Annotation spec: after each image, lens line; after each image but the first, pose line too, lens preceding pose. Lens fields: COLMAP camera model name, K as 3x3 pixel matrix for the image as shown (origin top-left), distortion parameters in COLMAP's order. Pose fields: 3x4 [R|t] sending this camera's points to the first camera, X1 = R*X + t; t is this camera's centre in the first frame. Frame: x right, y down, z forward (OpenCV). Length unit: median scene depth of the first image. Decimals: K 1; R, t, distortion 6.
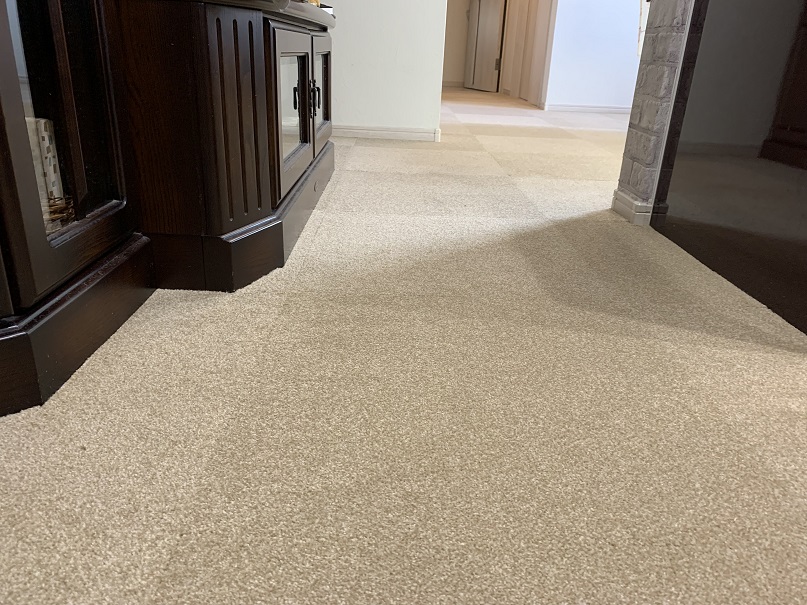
lens RADIAL K [[620.0, 0, 405.1], [0, 620.0, 305.3], [0, 0, 1]] dist [0.034517, -0.038342]
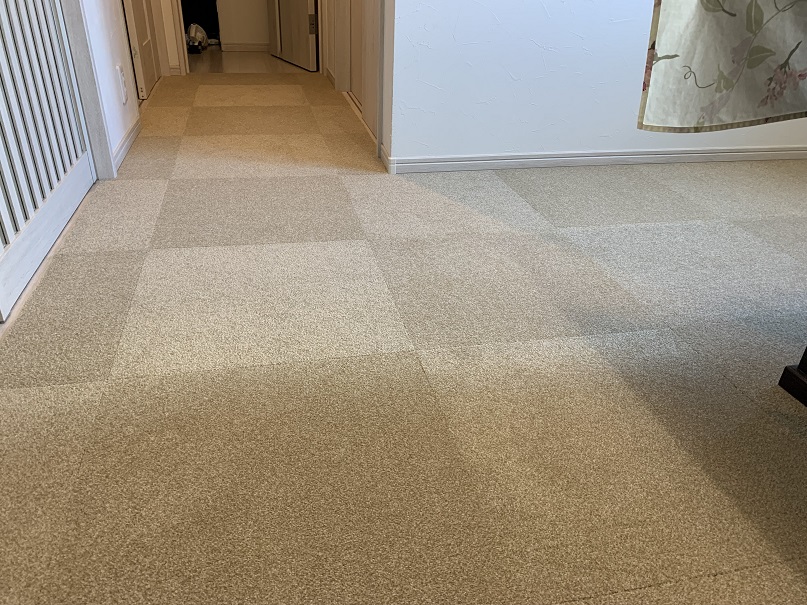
lens RADIAL K [[616.7, 0, 389.6], [0, 616.7, 303.5], [0, 0, 1]] dist [0.035064, -0.047918]
pose [[0.982197, -0.107049, 0.154369, 0.966059], [0.085469, 0.986422, 0.140238, -1.920727], [-0.167285, -0.124547, 0.978010, 3.629055]]
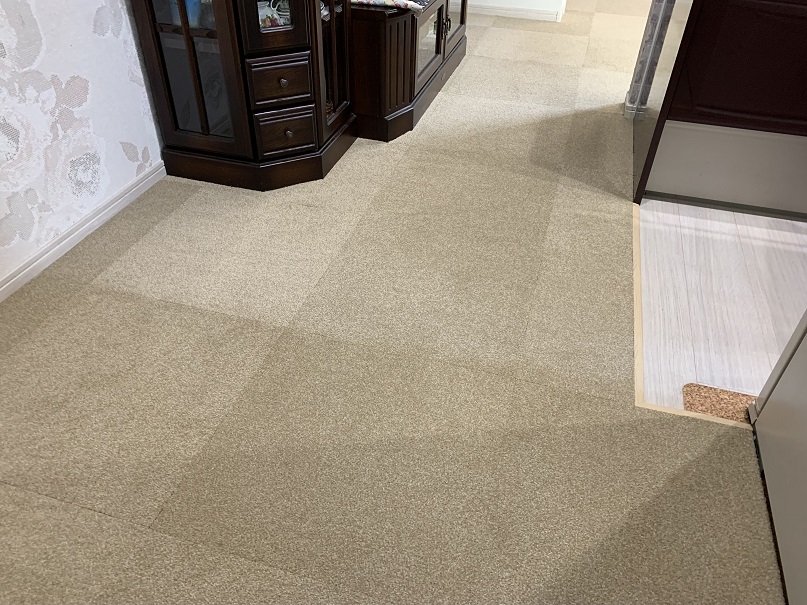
lens RADIAL K [[616.4, 0, 402.7], [0, 616.4, 317.4], [0, 0, 1]] dist [0.083125, -0.206012]
pose [[0.954775, 0.172553, -0.242138, 0.685633], [-0.093636, 0.947433, 0.305946, -0.173213], [0.282202, -0.269437, 0.920742, -1.972488]]
